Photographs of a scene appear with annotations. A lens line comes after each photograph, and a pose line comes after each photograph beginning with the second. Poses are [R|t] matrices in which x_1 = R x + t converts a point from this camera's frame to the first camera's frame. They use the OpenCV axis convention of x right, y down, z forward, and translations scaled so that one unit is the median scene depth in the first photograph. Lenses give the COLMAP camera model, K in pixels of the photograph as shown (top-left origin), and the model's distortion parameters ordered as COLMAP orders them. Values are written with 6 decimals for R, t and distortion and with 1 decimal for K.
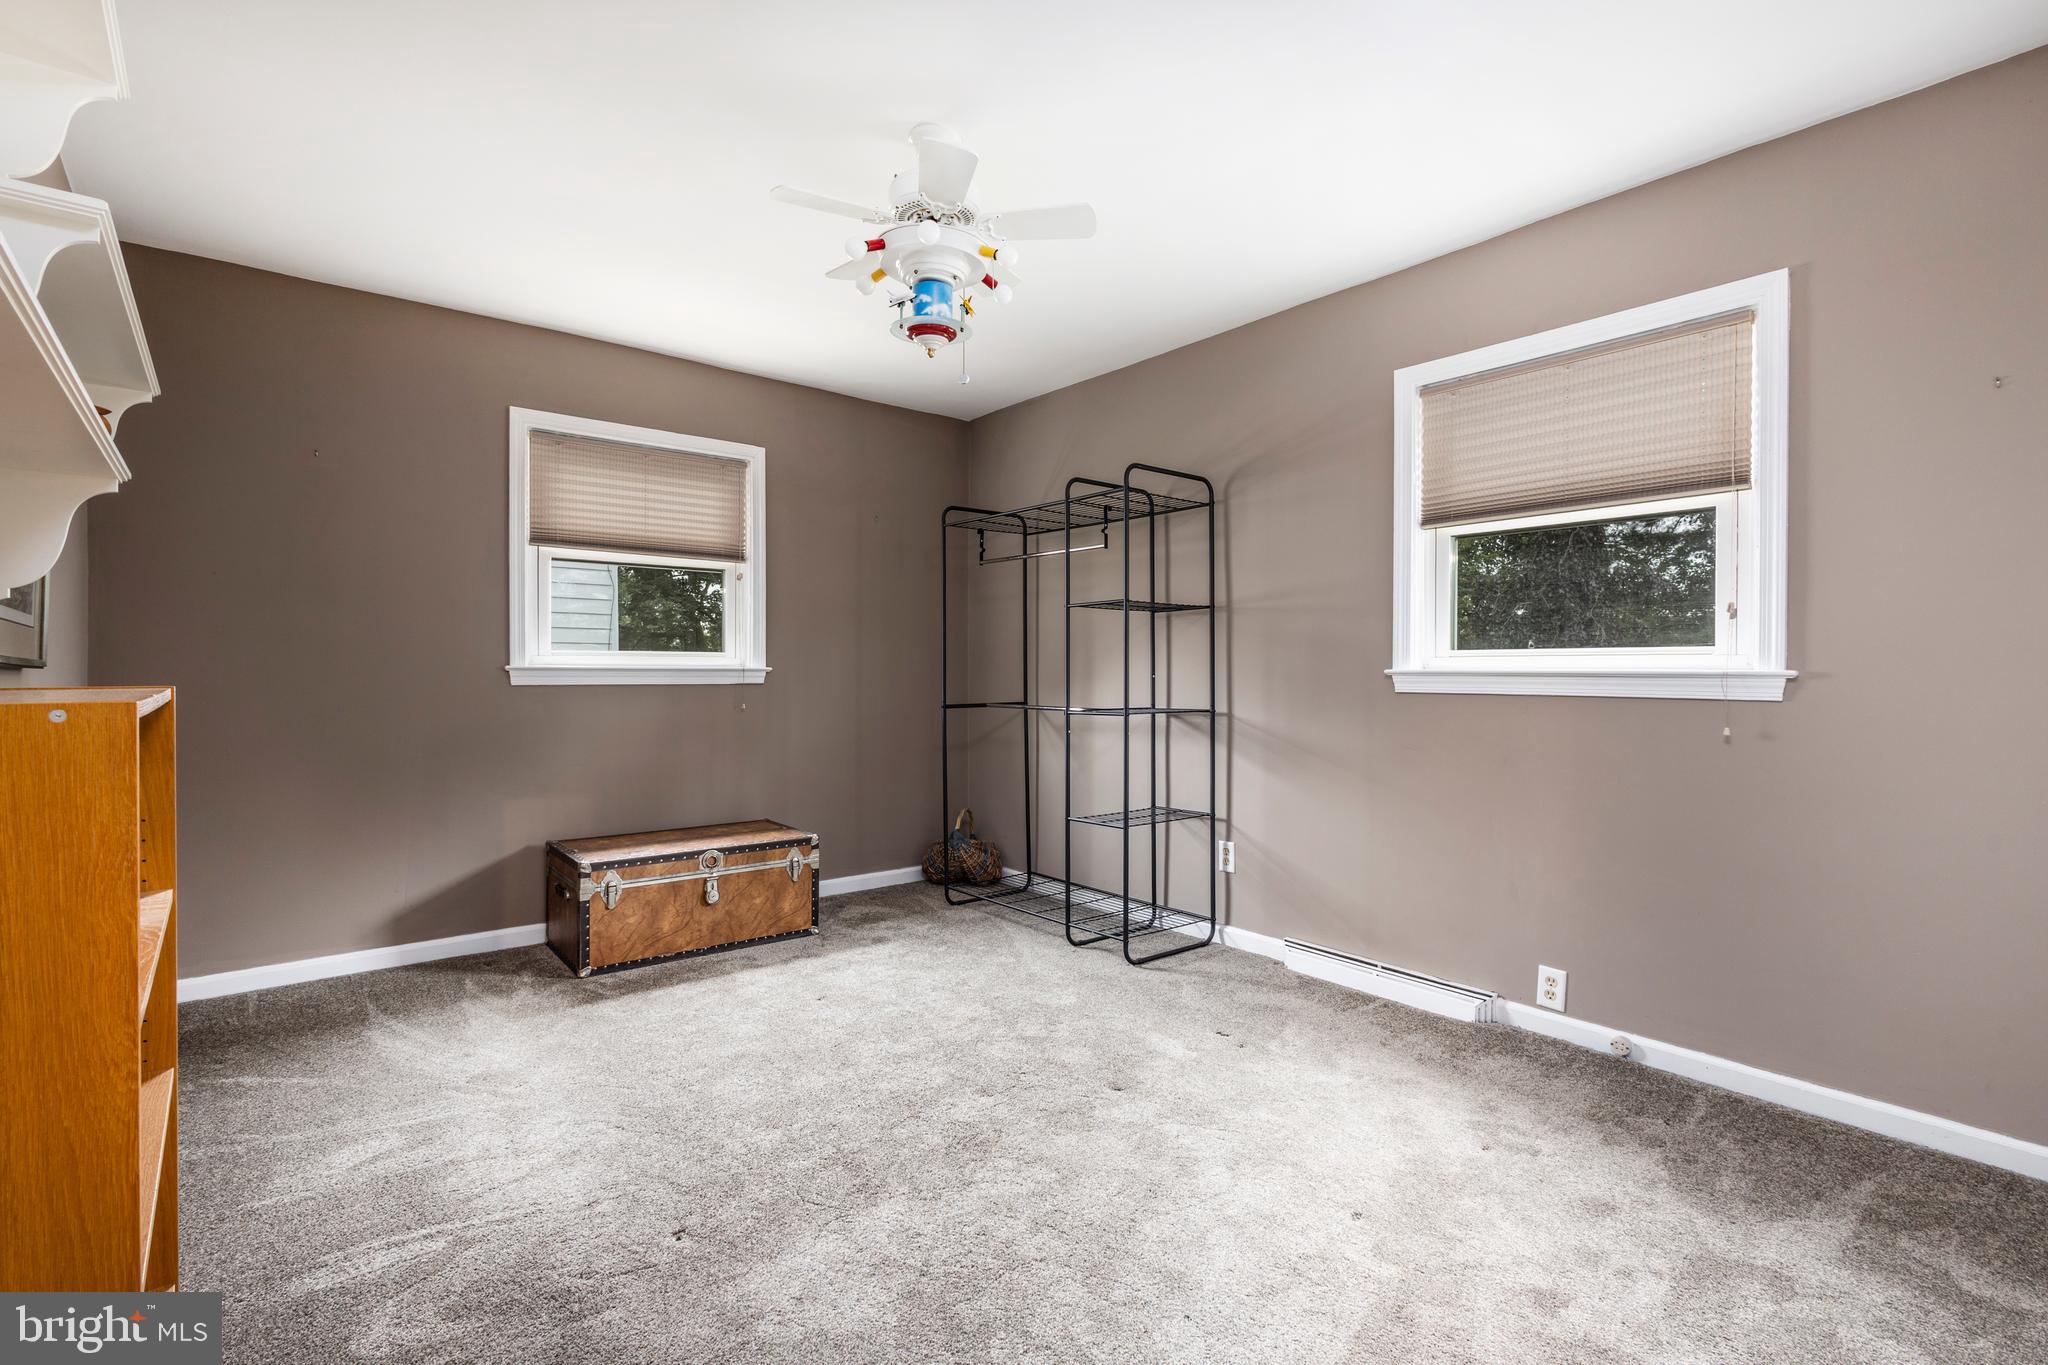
lens RADIAL K [[947.3, 0, 1013.3], [0, 947.3, 681.3], [0, 0, 1]] dist [0.022248, -0.000077]
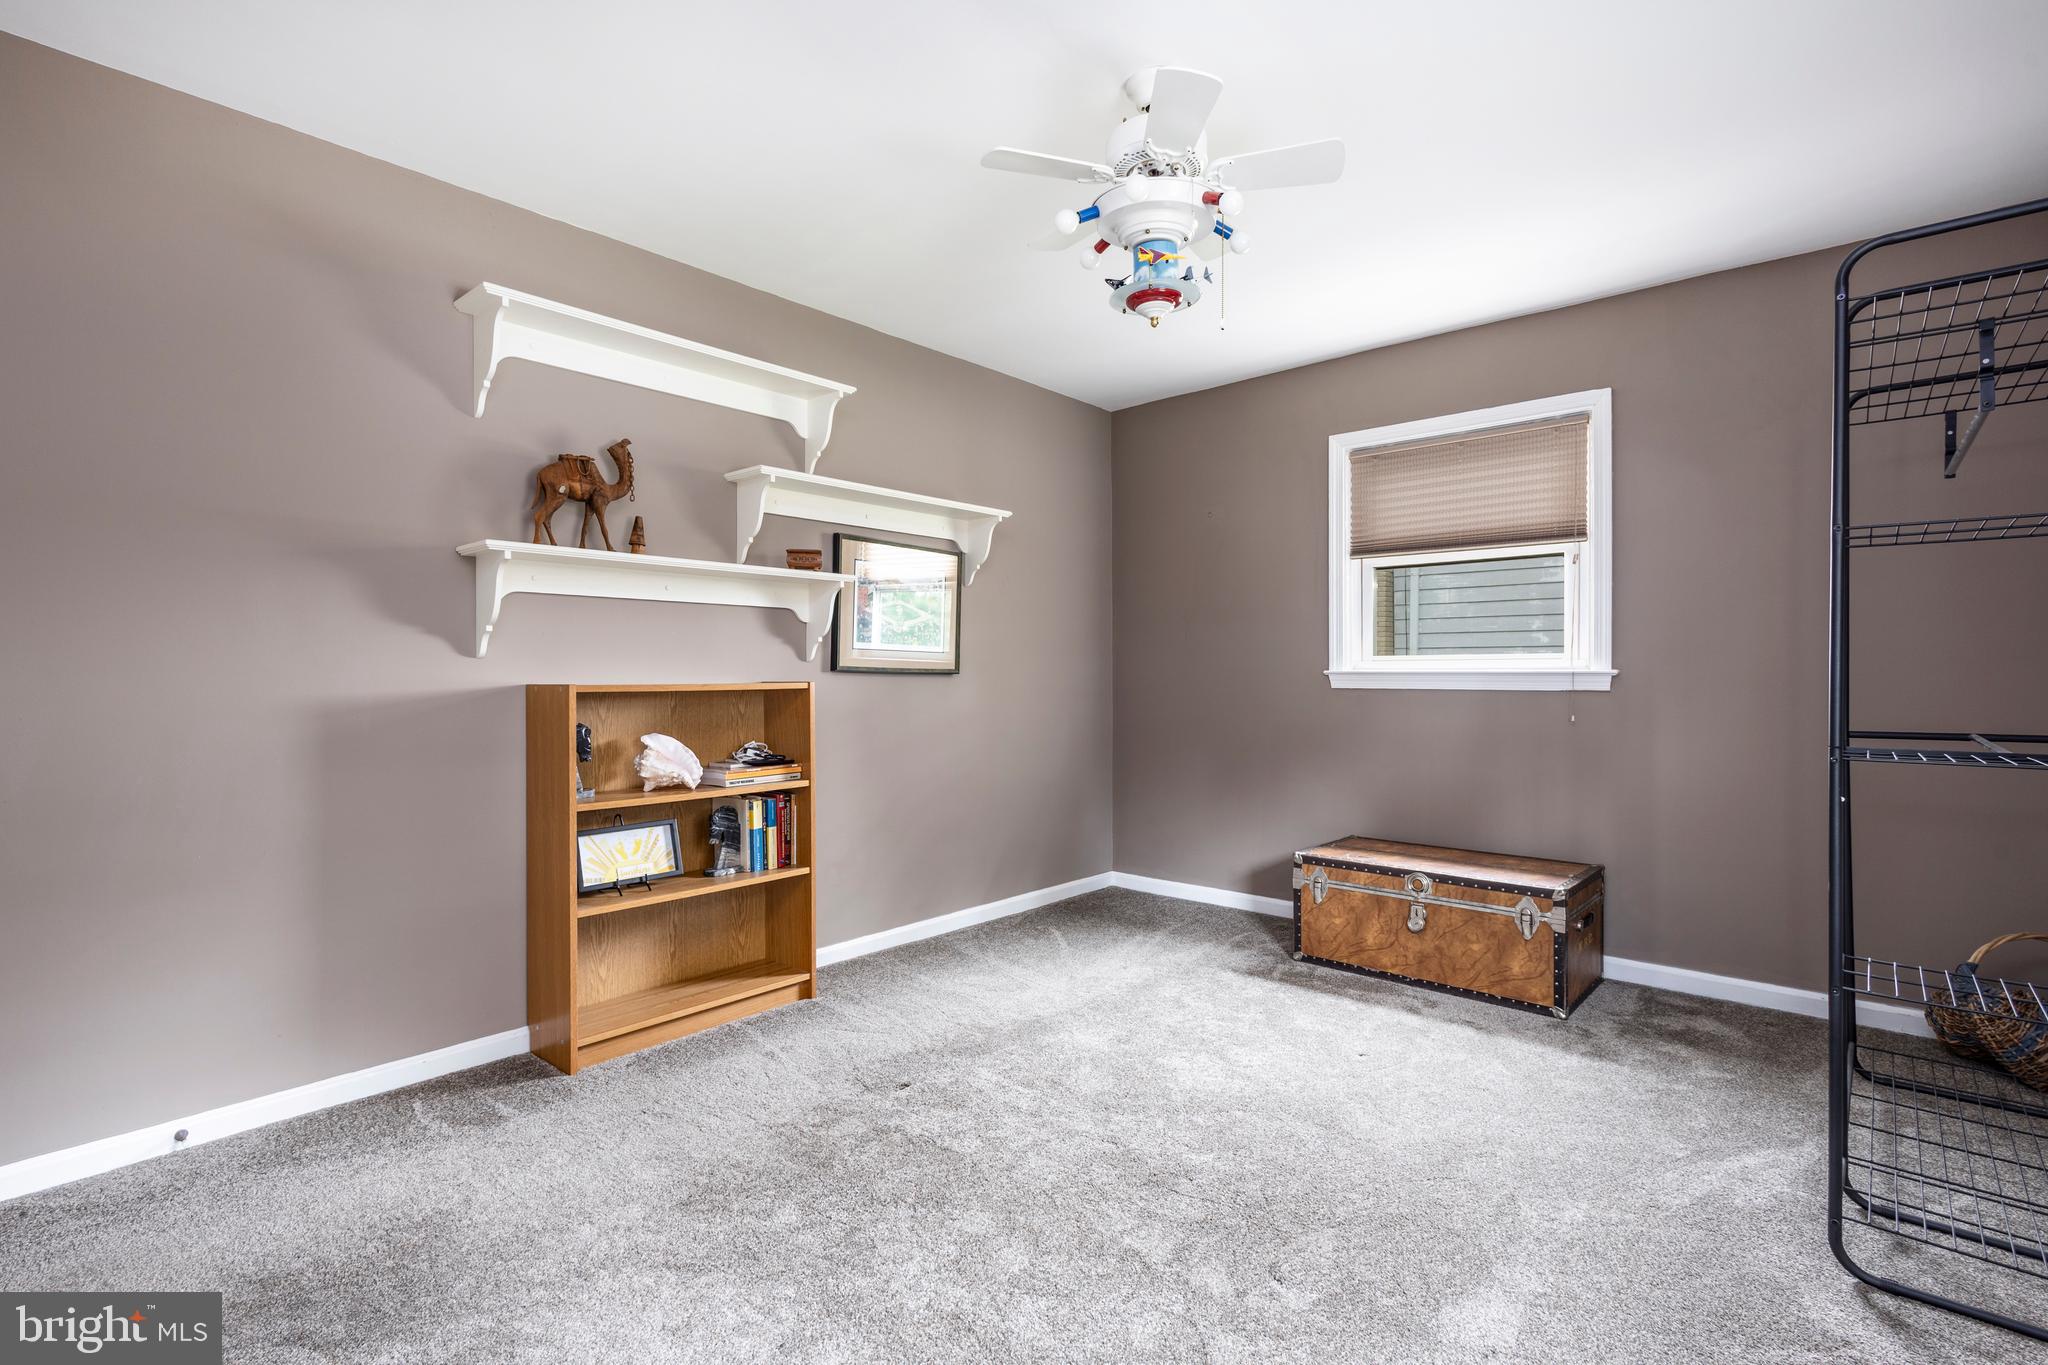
lens RADIAL K [[947.3, 0, 1013.0], [0, 947.3, 679.2], [0, 0, 1]] dist [0.022248, -0.000077]
pose [[0.169474, 0.000519, -0.985535, 0.503475], [-0.012000, 0.999927, -0.001537, -0.000209], [0.985462, 0.012087, 0.169468, 0.457258]]
